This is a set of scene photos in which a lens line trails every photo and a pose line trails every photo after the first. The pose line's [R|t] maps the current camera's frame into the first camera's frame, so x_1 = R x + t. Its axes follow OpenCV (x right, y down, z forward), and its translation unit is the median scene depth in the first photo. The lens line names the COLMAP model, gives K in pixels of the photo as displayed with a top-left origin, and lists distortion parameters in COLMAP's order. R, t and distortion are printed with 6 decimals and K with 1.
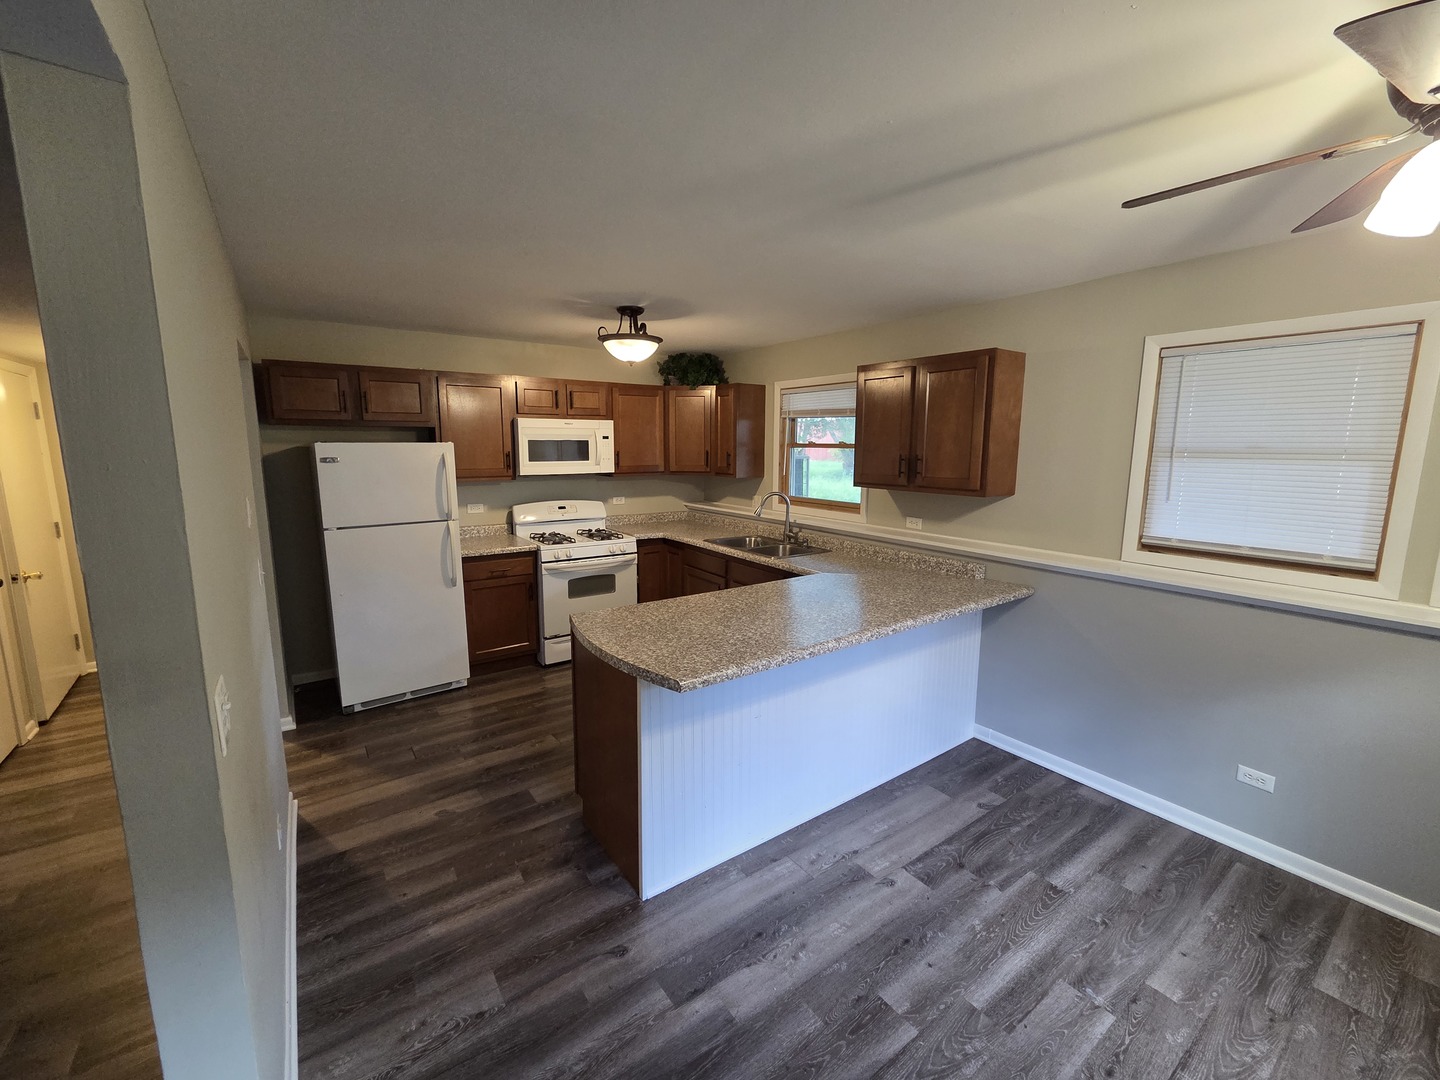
lens RADIAL K [[591.2, 0, 717.9], [0, 591.2, 532.4], [0, 0, 1]] dist [0.001969, -0.000162]
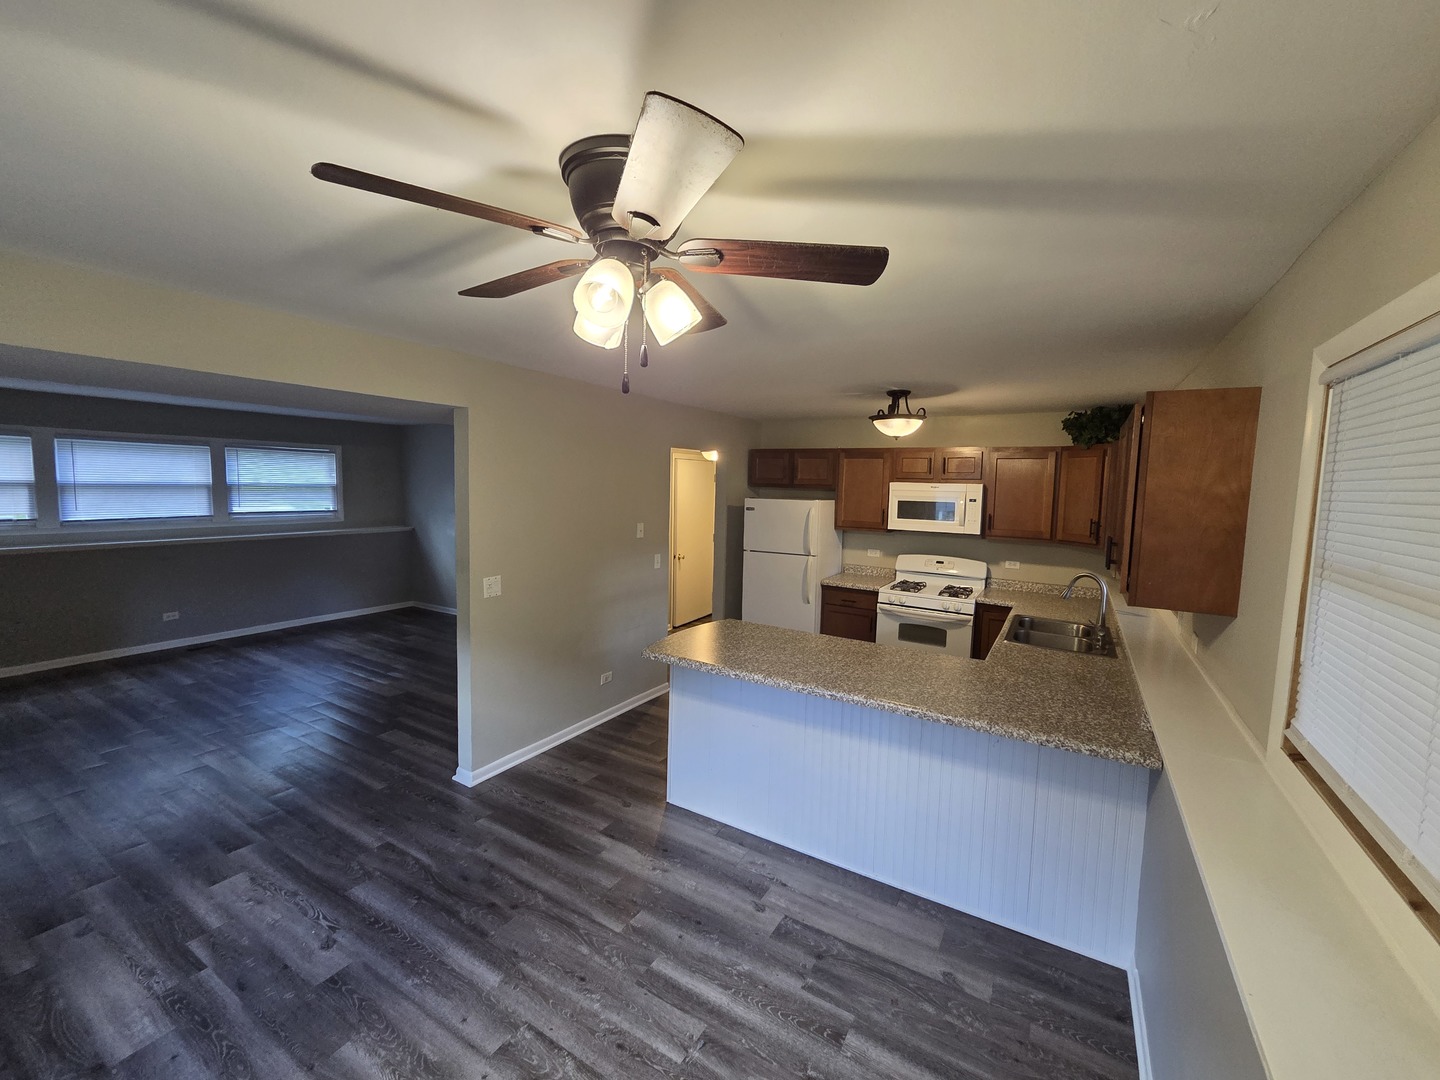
lens RADIAL K [[591.2, 0, 723.7], [0, 591.2, 539.5], [0, 0, 1]] dist [0.001969, -0.000162]
pose [[0.401664, 0.092638, -0.911090, 0.966167], [-0.160121, 0.986650, 0.029729, -0.088561], [0.901680, 0.133943, 0.411135, 0.314095]]
